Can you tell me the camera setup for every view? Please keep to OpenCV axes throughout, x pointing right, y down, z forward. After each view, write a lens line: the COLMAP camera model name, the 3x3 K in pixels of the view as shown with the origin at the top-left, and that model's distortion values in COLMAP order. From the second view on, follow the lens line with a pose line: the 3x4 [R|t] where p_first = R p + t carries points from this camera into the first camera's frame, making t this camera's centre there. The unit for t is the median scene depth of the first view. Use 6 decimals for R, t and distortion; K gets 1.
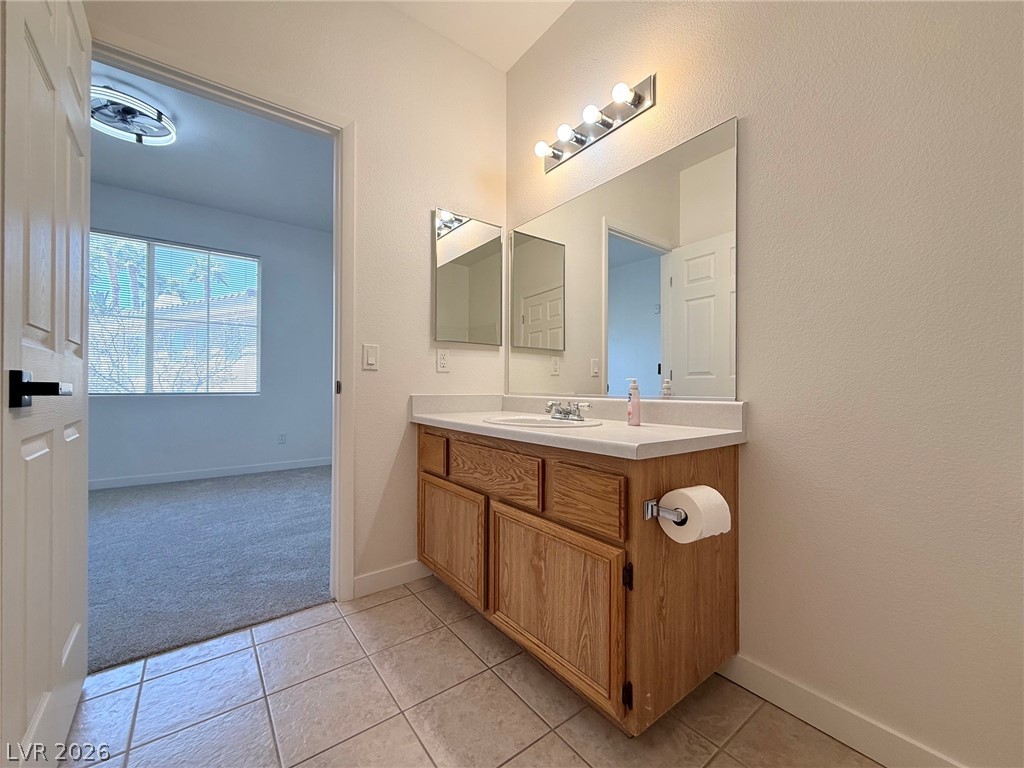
lens RADIAL K [[405.8, 0, 511.7], [0, 405.8, 385.8], [0, 0, 1]] dist [0.000451, -0.000068]
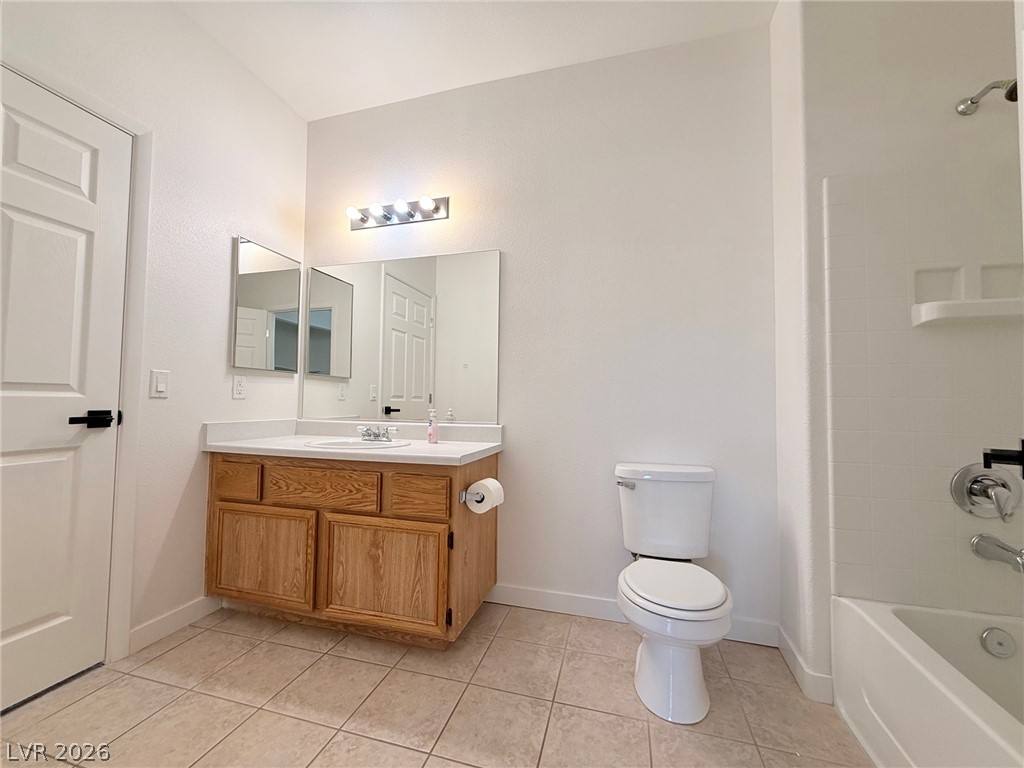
lens RADIAL K [[405.8, 0, 511.5], [0, 405.8, 385.8], [0, 0, 1]] dist [0.000451, -0.000068]
pose [[0.794131, 0.031145, 0.606948, -0.329729], [-0.012281, 0.999304, -0.035210, -0.052207], [-0.607623, 0.020507, 0.793961, -0.269155]]
